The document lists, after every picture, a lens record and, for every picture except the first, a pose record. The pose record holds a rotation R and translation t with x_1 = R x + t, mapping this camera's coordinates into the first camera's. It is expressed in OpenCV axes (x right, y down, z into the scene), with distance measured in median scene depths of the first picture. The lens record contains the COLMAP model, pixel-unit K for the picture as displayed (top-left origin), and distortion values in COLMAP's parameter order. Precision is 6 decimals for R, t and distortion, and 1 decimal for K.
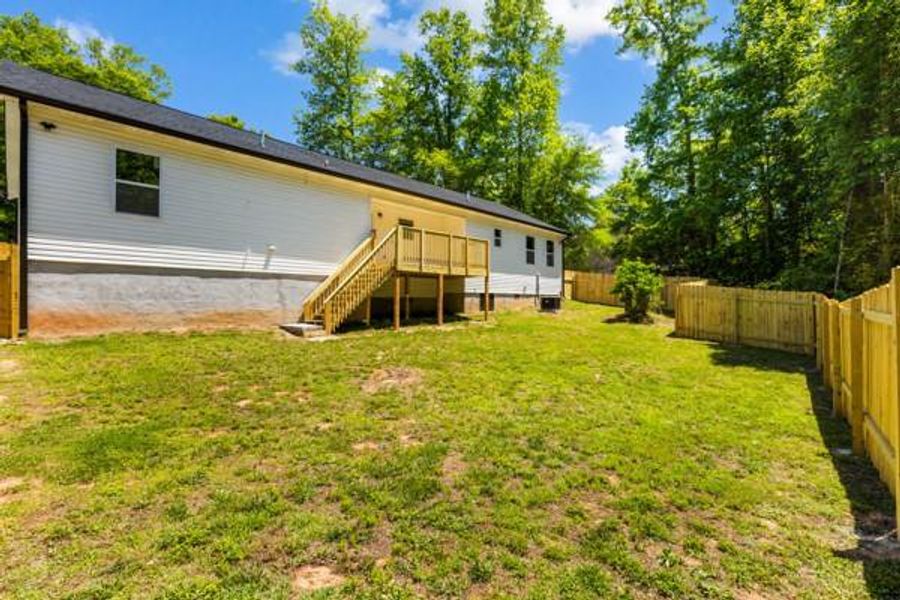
lens RADIAL K [[410.3, 0, 453.4], [0, 410.3, 297.8], [0, 0, 1]] dist [0.000298, 0.000088]
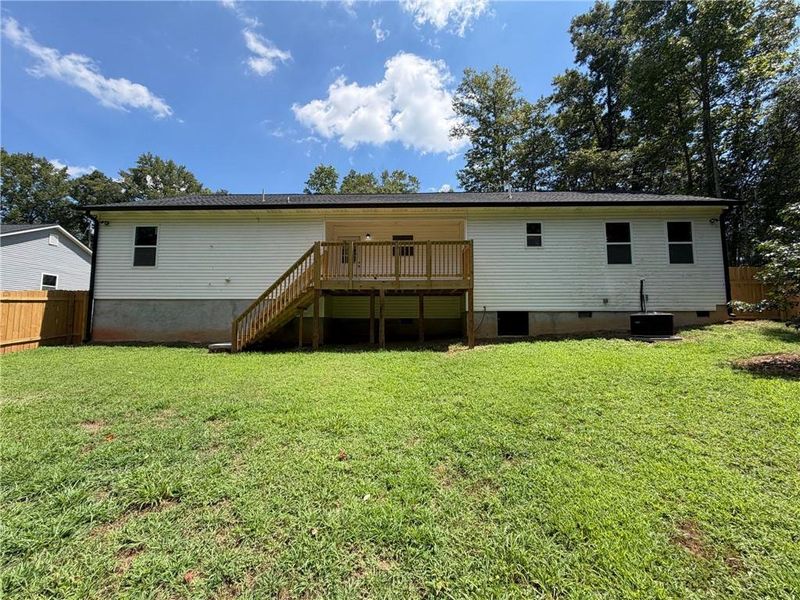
lens RADIAL K [[317.0, 0, 397.3], [0, 317.0, 302.7], [0, 0, 1]] dist [-0.001203, 0.000171]
pose [[0.667712, -0.049747, -0.742756, 0.509612], [0.010342, 0.998288, -0.057565, 0.007715], [0.744348, 0.030756, 0.667083, 0.632817]]
